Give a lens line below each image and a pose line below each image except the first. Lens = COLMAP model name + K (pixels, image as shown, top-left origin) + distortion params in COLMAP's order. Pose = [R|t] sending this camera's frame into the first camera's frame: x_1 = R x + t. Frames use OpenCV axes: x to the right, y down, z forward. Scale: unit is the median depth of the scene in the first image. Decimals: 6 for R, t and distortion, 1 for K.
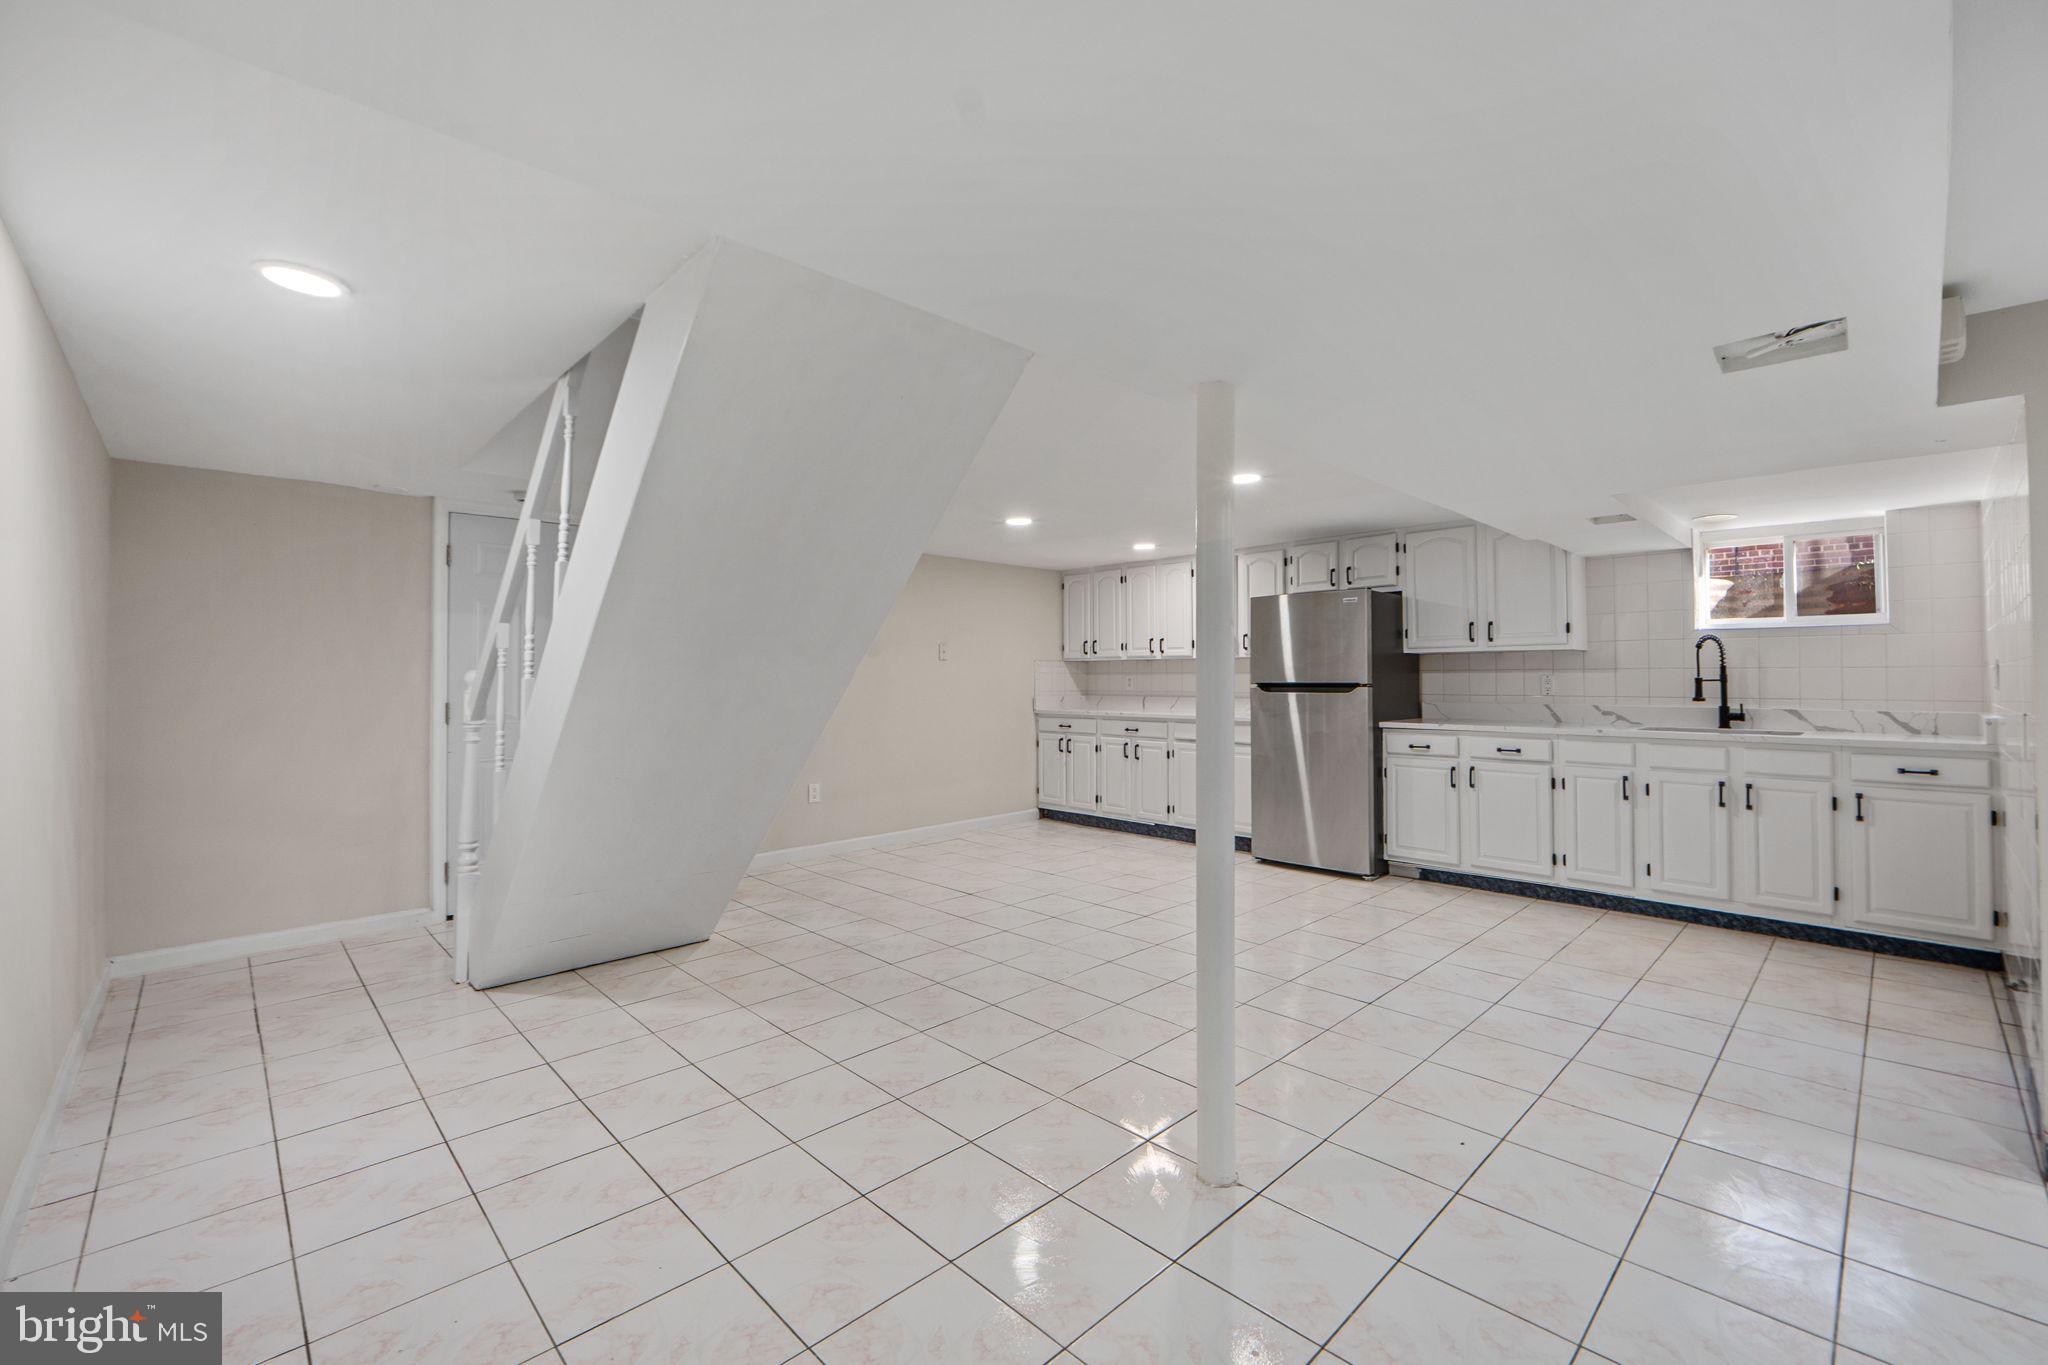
lens RADIAL K [[857.0, 0, 1033.6], [0, 857.0, 666.6], [0, 0, 1]] dist [-0.011409, -0.000377]
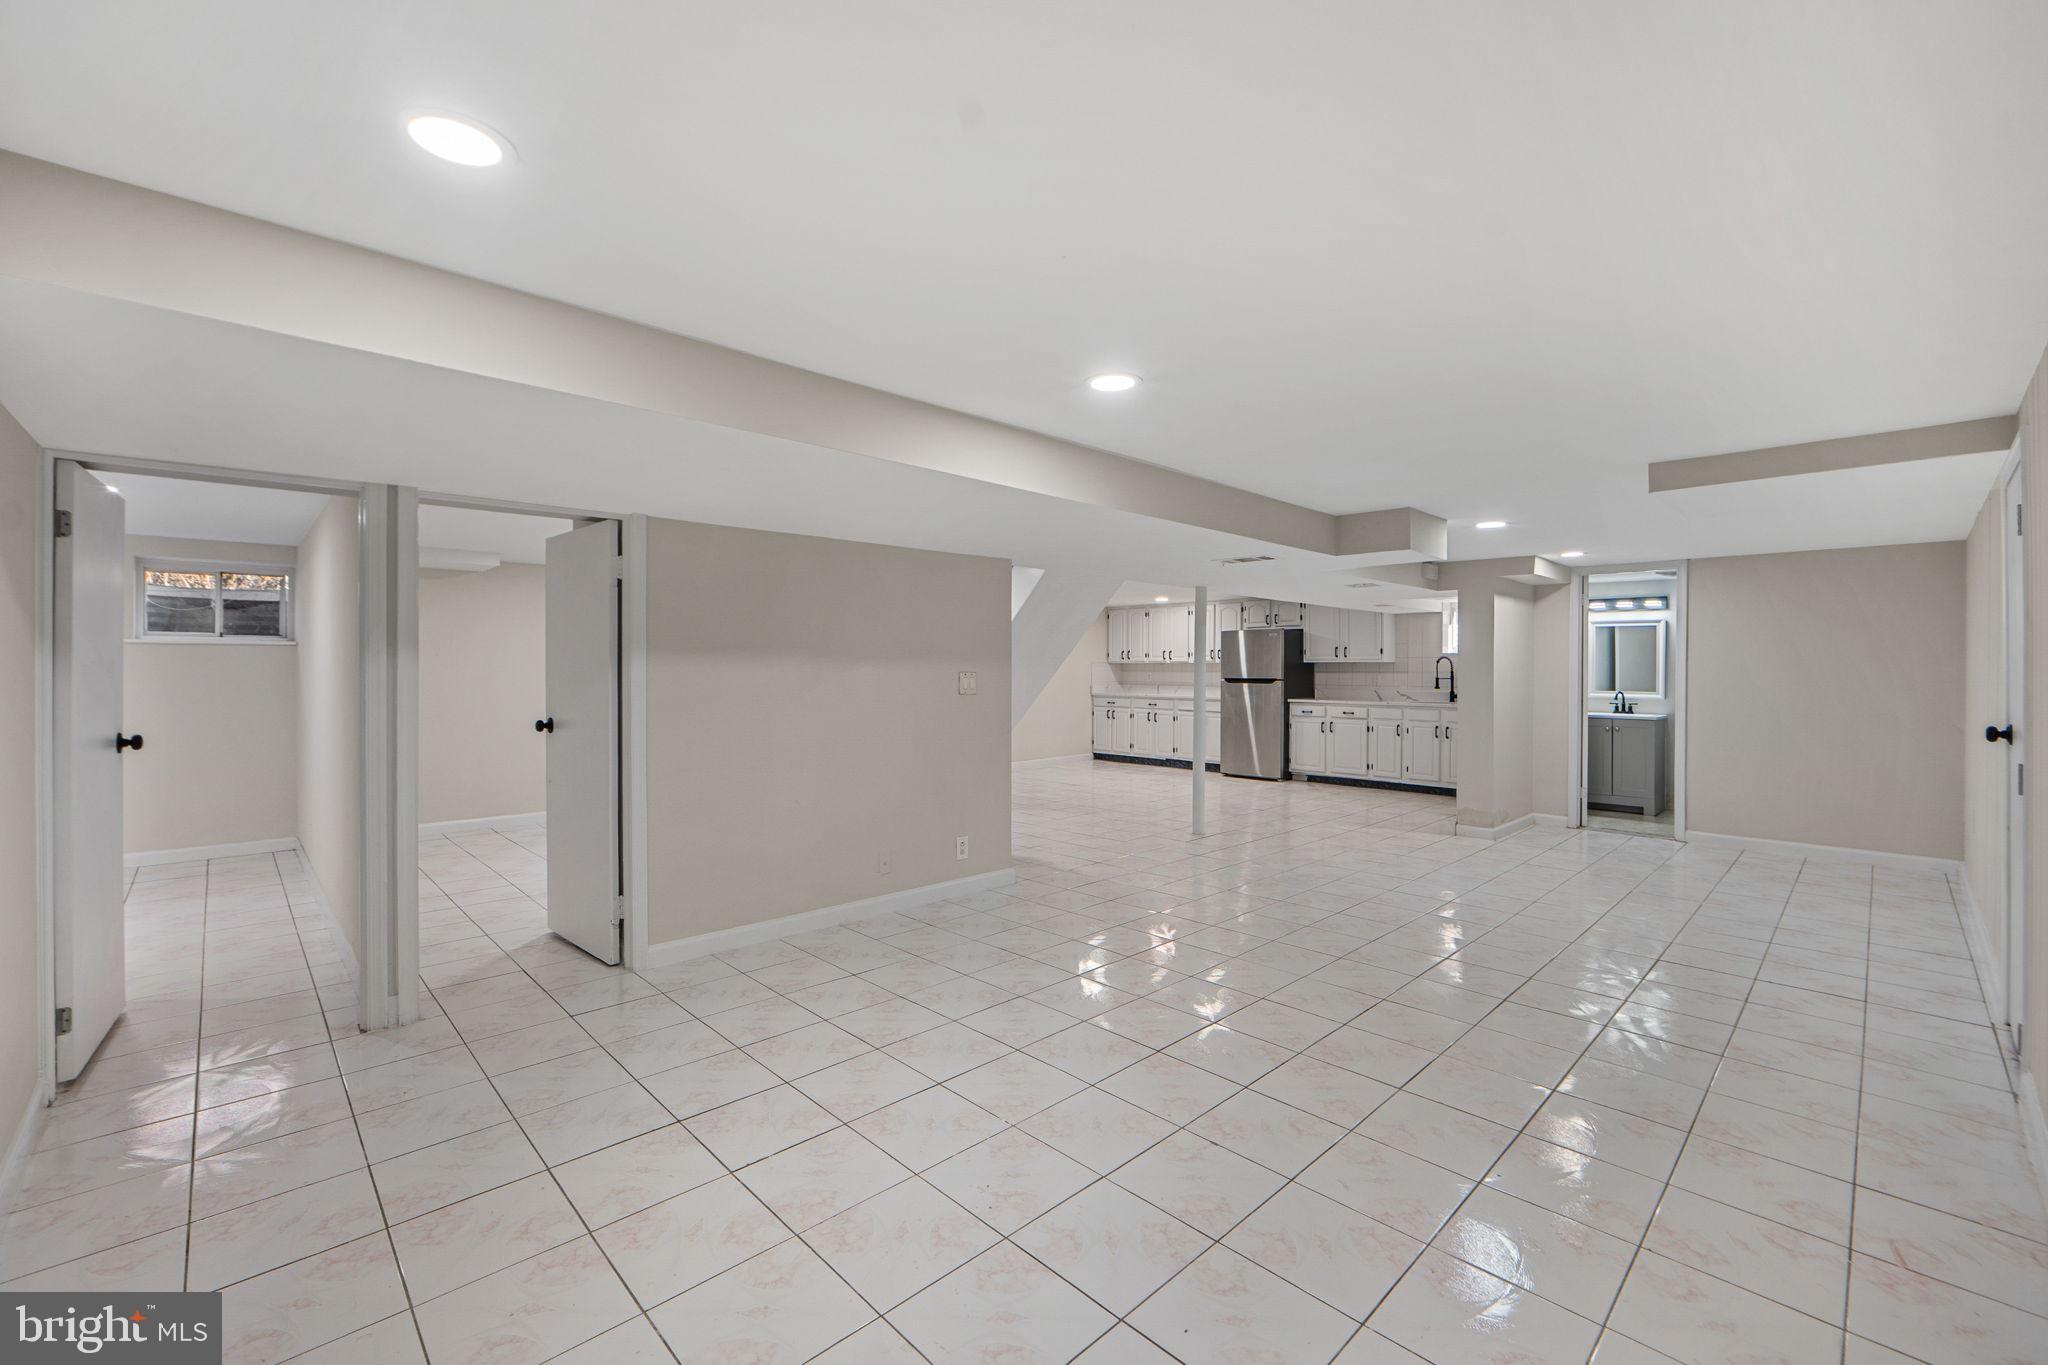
lens RADIAL K [[857.0, 0, 1012.8], [0, 857.0, 681.9], [0, 0, 1]] dist [-0.011409, -0.000377]
pose [[0.999931, 0.005451, -0.010388, -0.174669], [-0.005124, 0.999496, 0.031318, -0.028209], [0.010554, -0.031263, 0.999455, -0.845519]]
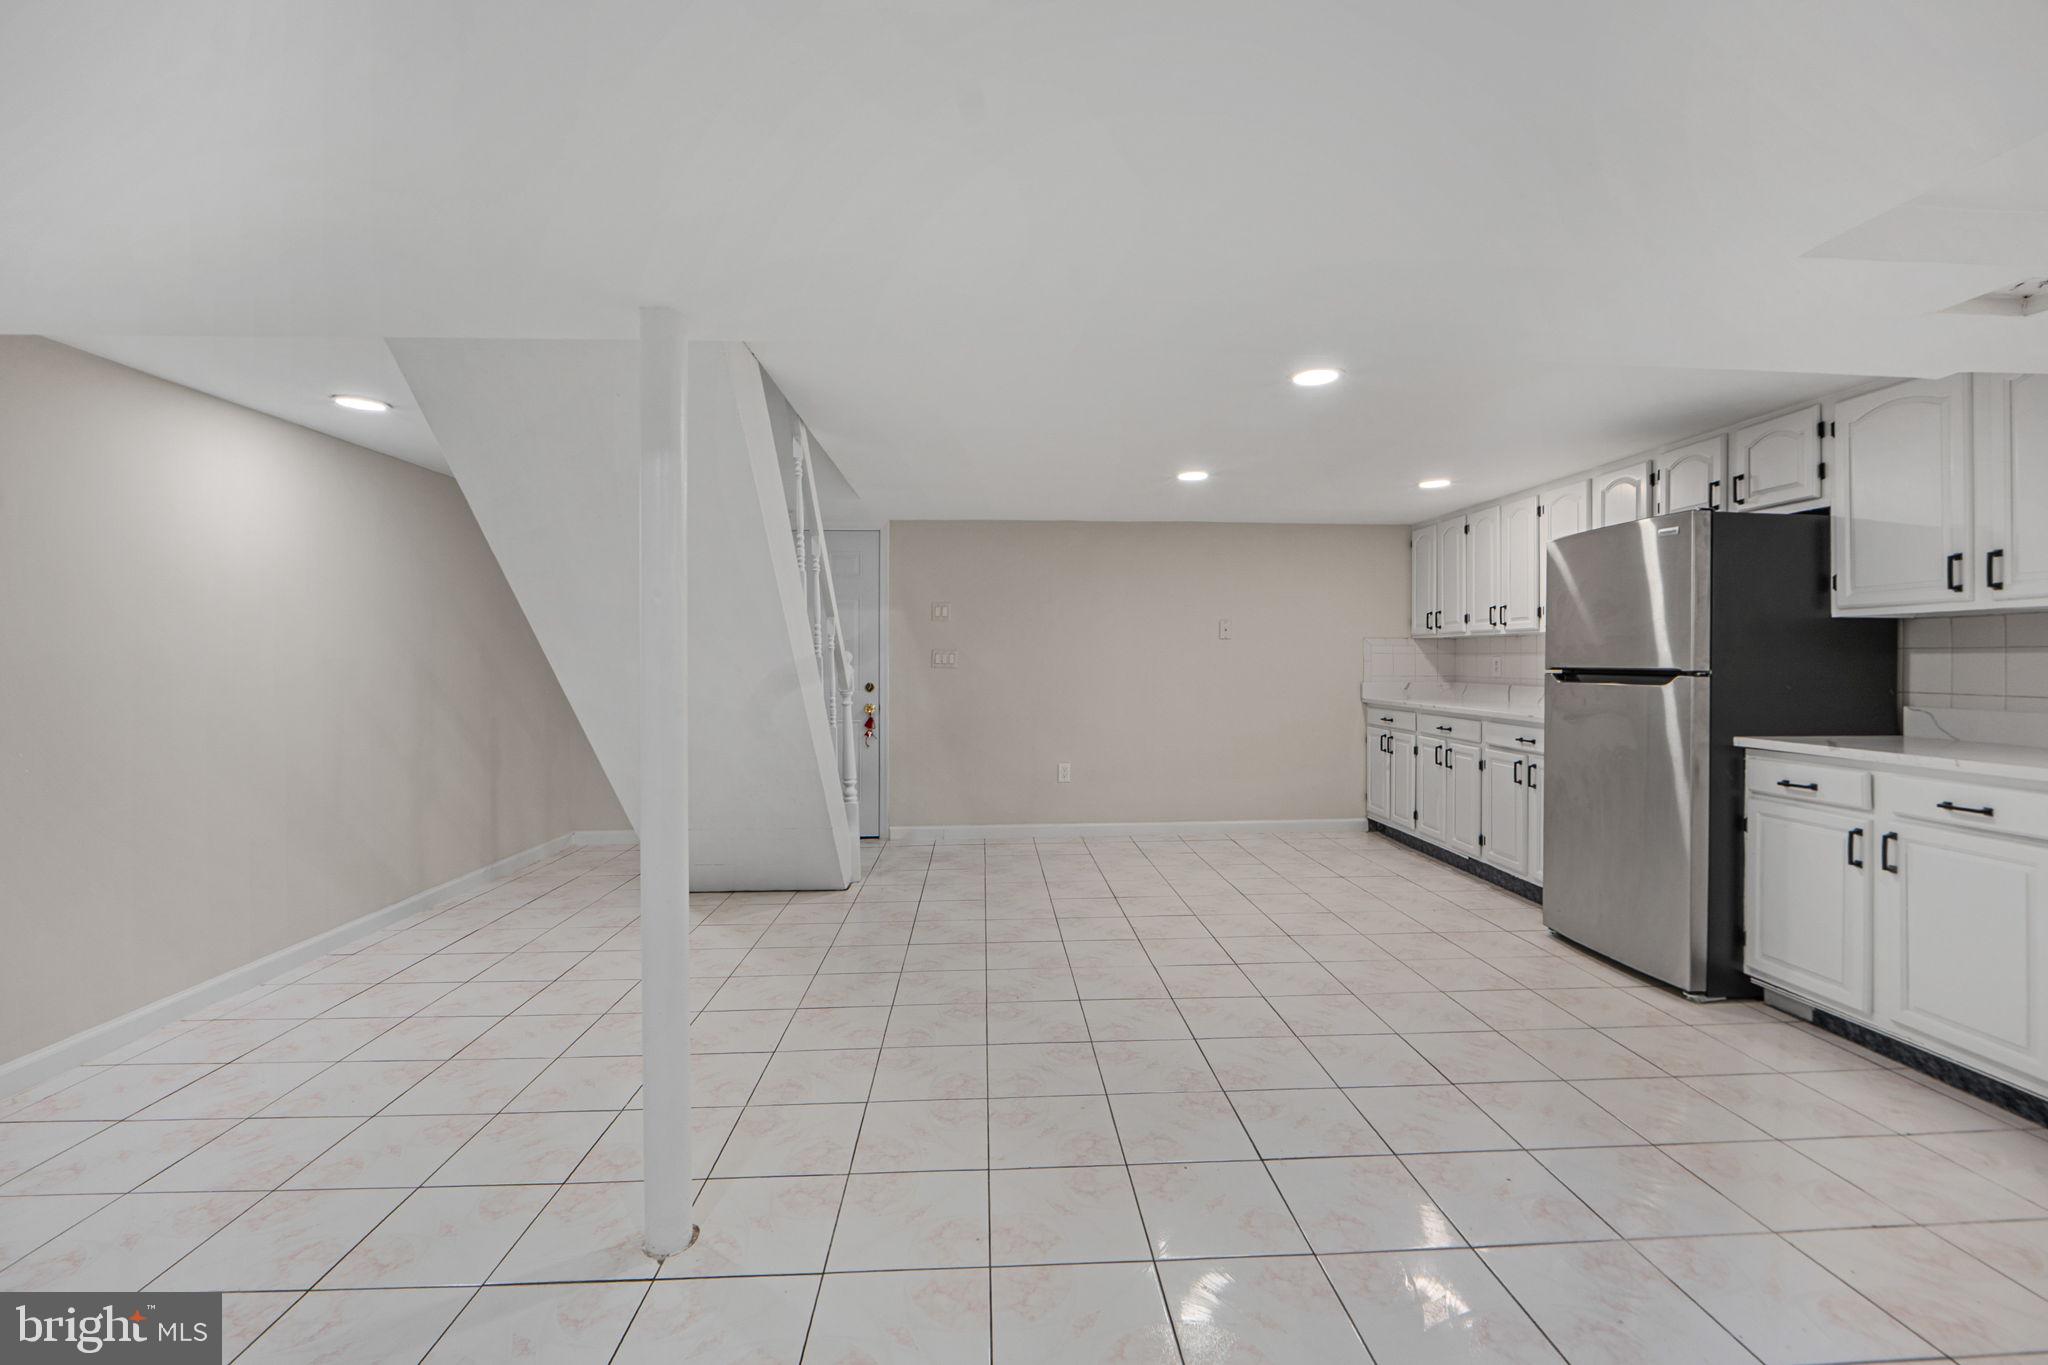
lens RADIAL K [[857.0, 0, 1028.2], [0, 857.0, 666.9], [0, 0, 1]] dist [-0.011409, -0.000377]
pose [[0.753736, 0.011159, -0.657082, 0.392844], [0.003438, 0.999775, 0.020923, 0.002942], [0.657168, -0.018030, 0.753528, 0.231325]]
